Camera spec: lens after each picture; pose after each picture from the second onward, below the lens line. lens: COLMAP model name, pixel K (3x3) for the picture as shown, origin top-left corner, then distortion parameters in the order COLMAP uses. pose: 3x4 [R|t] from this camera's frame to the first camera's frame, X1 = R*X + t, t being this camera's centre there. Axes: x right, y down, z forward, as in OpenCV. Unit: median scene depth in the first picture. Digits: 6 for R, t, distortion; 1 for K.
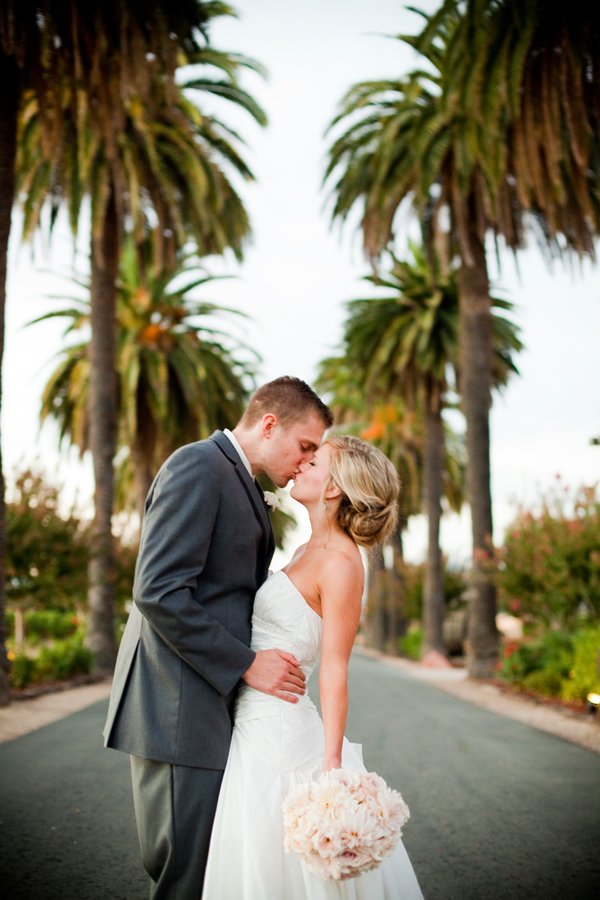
lens RADIAL K [[1293.9, 0, 300.0], [0, 1293.9, 450.0], [0, 0, 1]] dist [-0.026468, -0.016424]
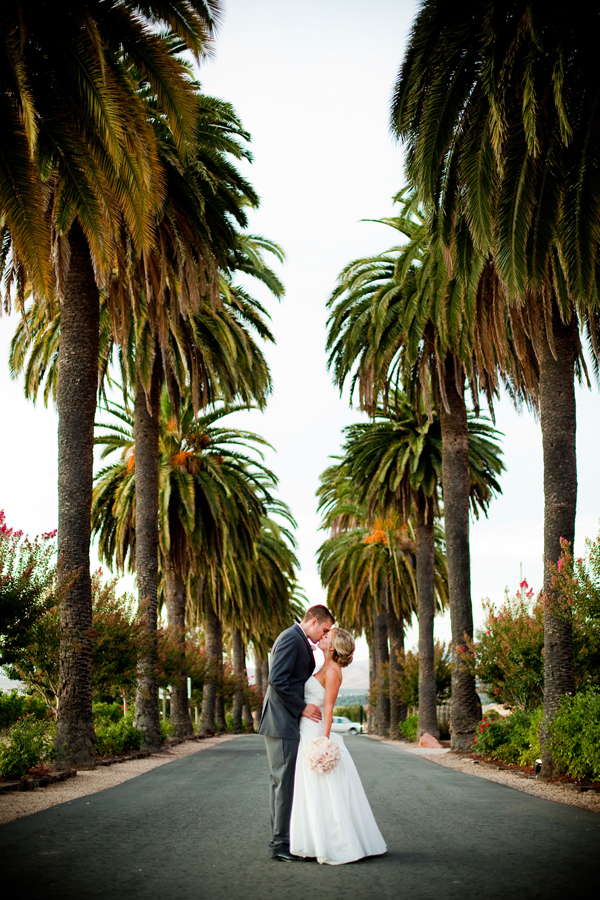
lens RADIAL K [[1314.4, 0, 354.9], [0, 1314.4, 450.7], [0, 0, 1]] dist [-0.037828, -0.020601]
pose [[0.999293, -0.003062, 0.037466, -0.004123], [0.005476, 0.997902, -0.064512, -0.024201], [-0.037190, 0.064671, 0.997213, -0.222457]]
